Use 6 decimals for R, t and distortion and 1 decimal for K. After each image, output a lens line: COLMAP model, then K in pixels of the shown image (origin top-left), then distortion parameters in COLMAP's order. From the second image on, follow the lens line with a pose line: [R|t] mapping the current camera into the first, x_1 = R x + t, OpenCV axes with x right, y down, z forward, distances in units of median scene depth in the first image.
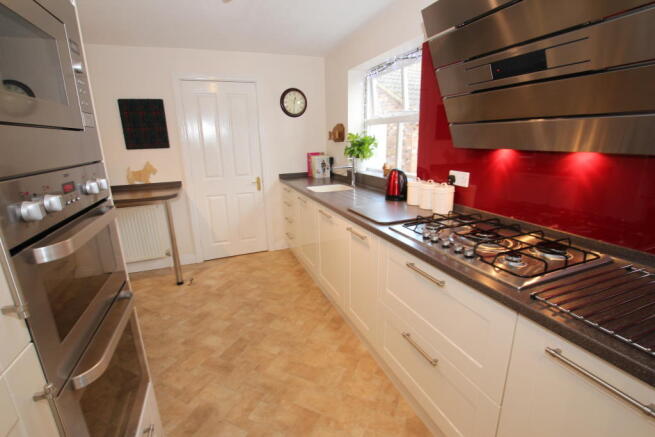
lens RADIAL K [[303.8, 0, 323.4], [0, 303.8, 218.1], [0, 0, 1]] dist [-0.019655, 0.000177]
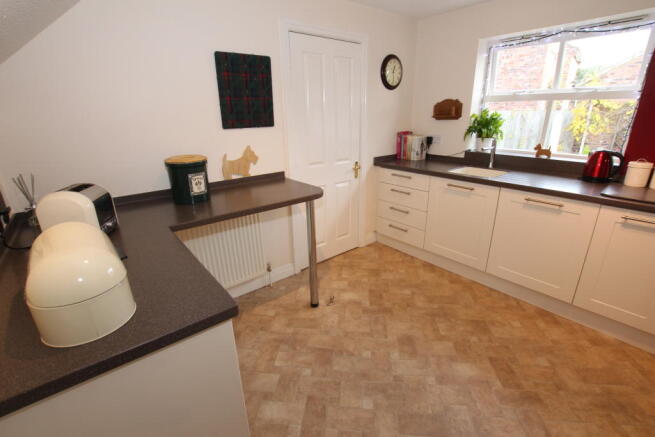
lens RADIAL K [[303.8, 0, 329.6], [0, 303.8, 219.4], [0, 0, 1]] dist [-0.019655, 0.000177]
pose [[0.945699, -0.097791, 0.309984, -0.635162], [0.074227, 0.993443, 0.086953, -0.063671], [-0.316455, -0.059223, 0.946757, 0.255047]]
